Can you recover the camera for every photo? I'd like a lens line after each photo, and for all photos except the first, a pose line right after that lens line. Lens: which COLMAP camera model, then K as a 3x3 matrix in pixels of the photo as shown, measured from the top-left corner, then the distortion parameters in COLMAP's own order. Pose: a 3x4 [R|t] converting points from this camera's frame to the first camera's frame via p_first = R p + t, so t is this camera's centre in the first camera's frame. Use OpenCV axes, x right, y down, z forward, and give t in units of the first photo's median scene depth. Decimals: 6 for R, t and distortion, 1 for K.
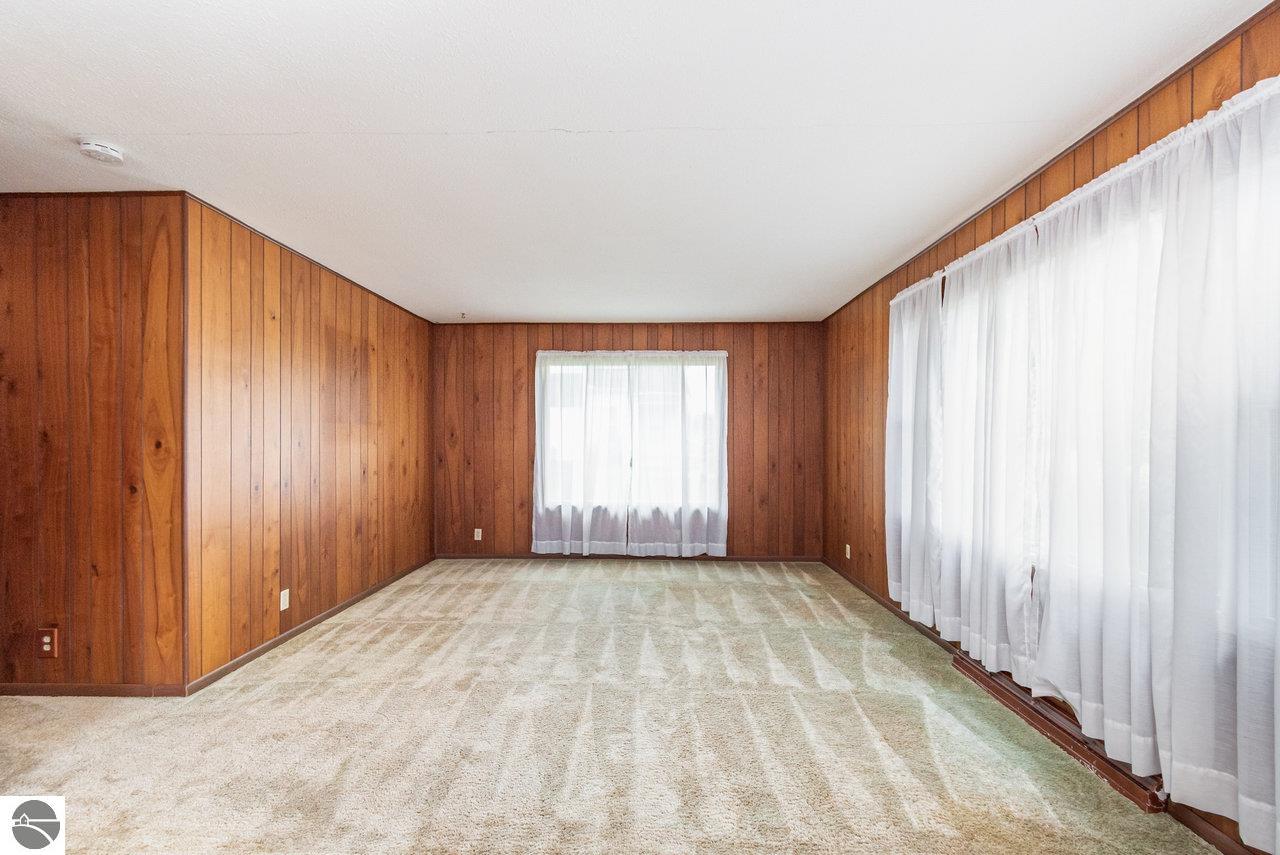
lens RADIAL K [[568.3, 0, 653.1], [0, 568.3, 438.5], [0, 0, 1]] dist [-0.000314, 0.001260]
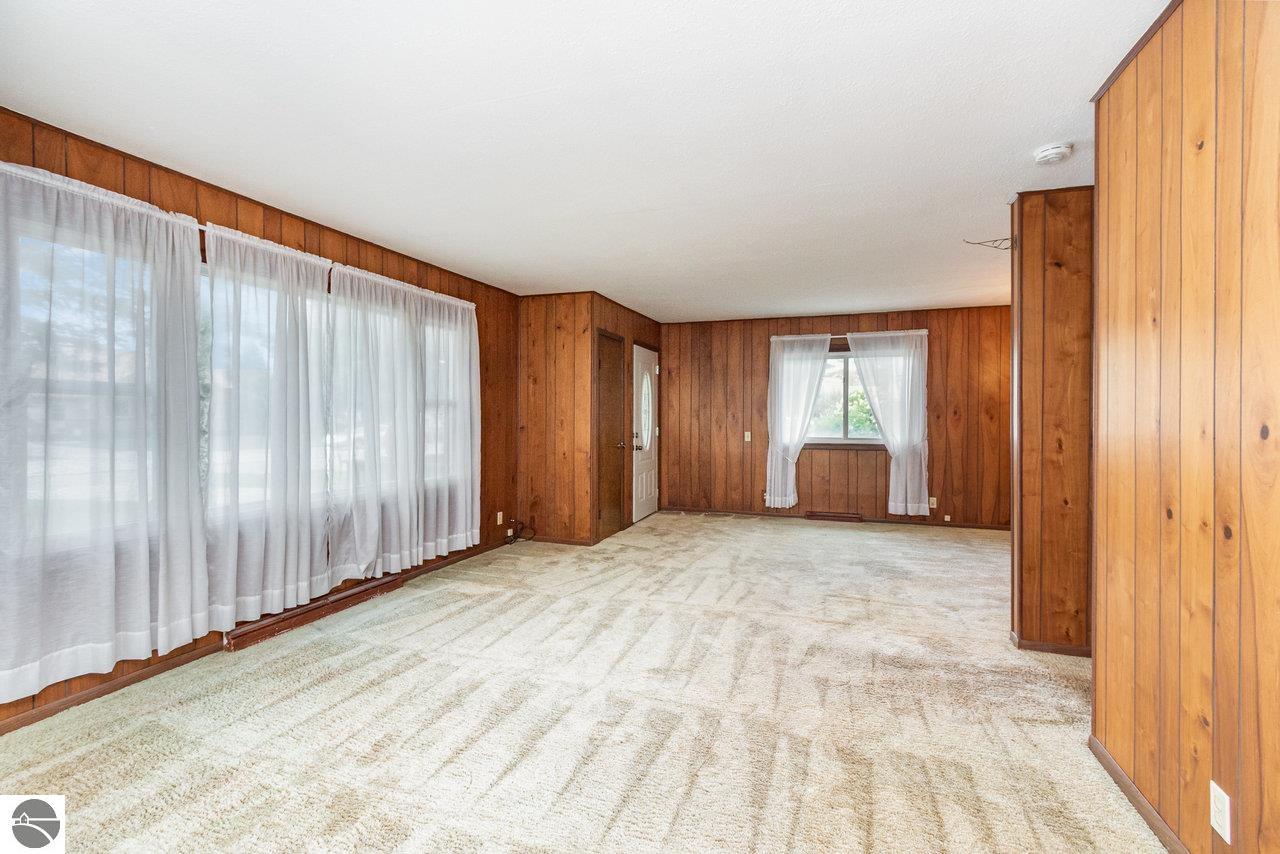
lens RADIAL K [[576.8, 0, 643.4], [0, 576.8, 422.0], [0, 0, 1]] dist [0.003984, 0.000725]
pose [[-0.951292, -0.005352, 0.308244, -0.248335], [-0.002743, 0.999957, 0.008898, 0.000295], [-0.308278, 0.007620, -0.951266, 0.990639]]
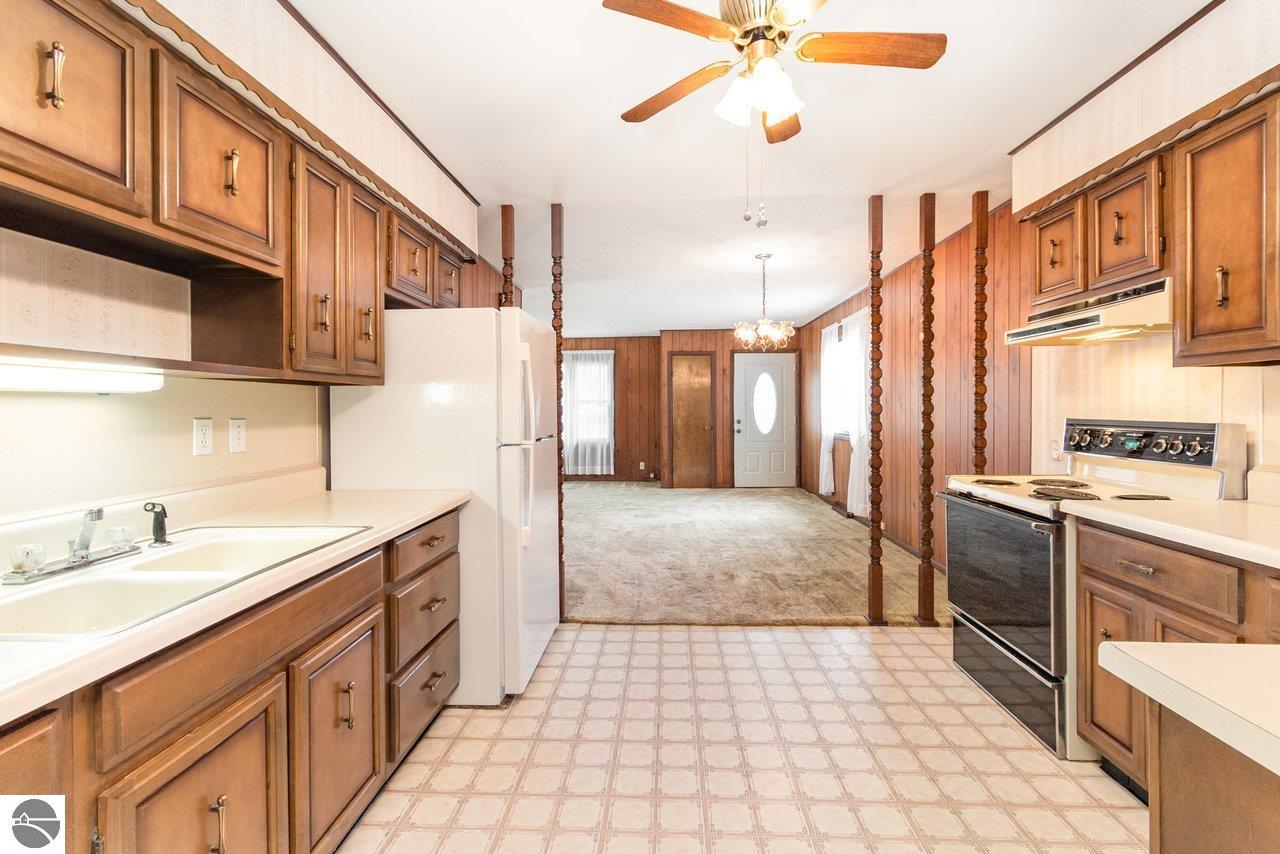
lens RADIAL K [[576.8, 0, 647.1], [0, 576.8, 411.1], [0, 0, 1]] dist [0.003984, 0.000725]
pose [[0.013718, -0.004935, 0.999894, -1.499300], [0.003235, 0.999983, 0.004891, 0.000399], [-0.999901, 0.003168, 0.013734, 0.056406]]
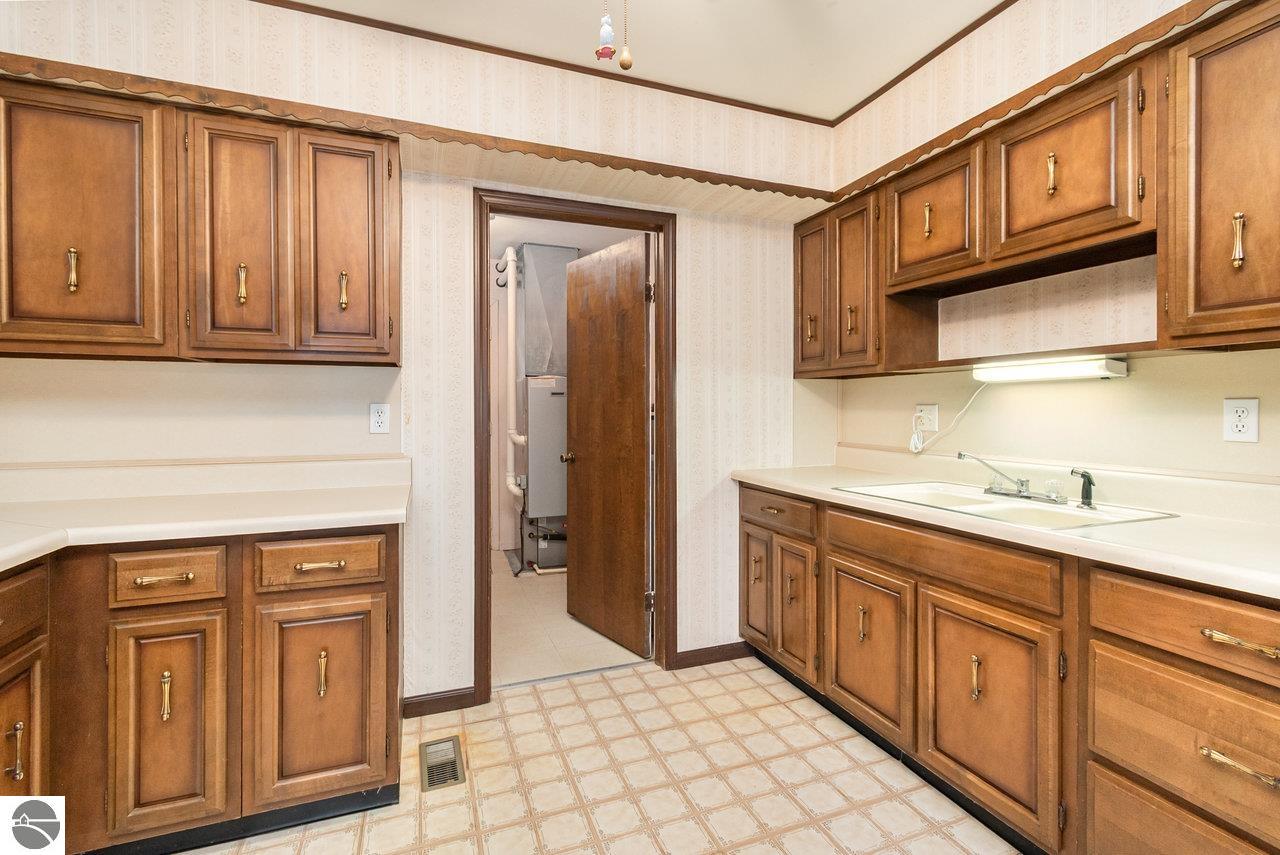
lens RADIAL K [[568.3, 0, 642.4], [0, 568.3, 412.9], [0, 0, 1]] dist [-0.000314, 0.001260]
pose [[0.380359, 0.002956, -0.924834, -1.014179], [0.008187, 0.999945, 0.006563, 0.008764], [0.924803, -0.010068, 0.380314, -0.058964]]
